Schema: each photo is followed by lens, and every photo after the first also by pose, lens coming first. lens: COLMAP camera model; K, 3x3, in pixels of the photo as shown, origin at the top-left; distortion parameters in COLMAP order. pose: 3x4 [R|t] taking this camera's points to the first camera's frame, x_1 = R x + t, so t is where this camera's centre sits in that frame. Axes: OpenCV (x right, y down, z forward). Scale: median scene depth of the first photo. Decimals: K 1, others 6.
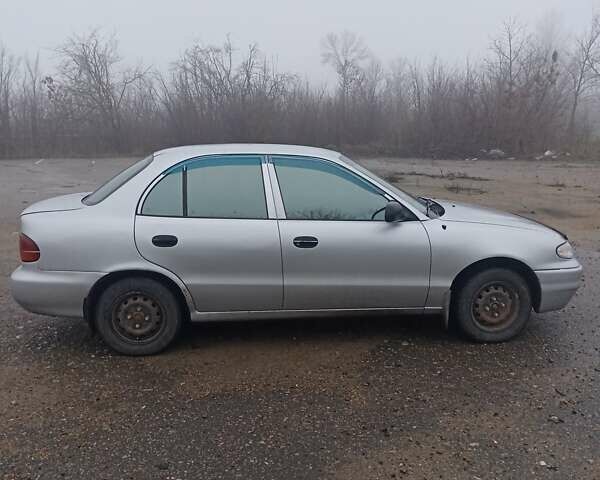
lens RADIAL K [[584.1, 0, 300.0], [0, 584.1, 240.0], [0, 0, 1]] dist [0.017787, 0.015129]
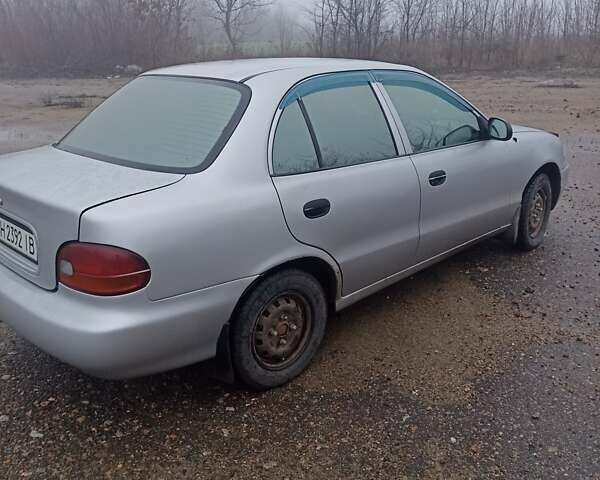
lens RADIAL K [[584.1, 0, 300.0], [0, 584.1, 240.0], [0, 0, 1]] dist [0.017787, 0.015129]
pose [[0.769491, -0.217817, 0.600366, -0.642187], [0.135177, 0.974293, 0.180223, -0.084813], [-0.624188, -0.057524, 0.779154, 0.475100]]
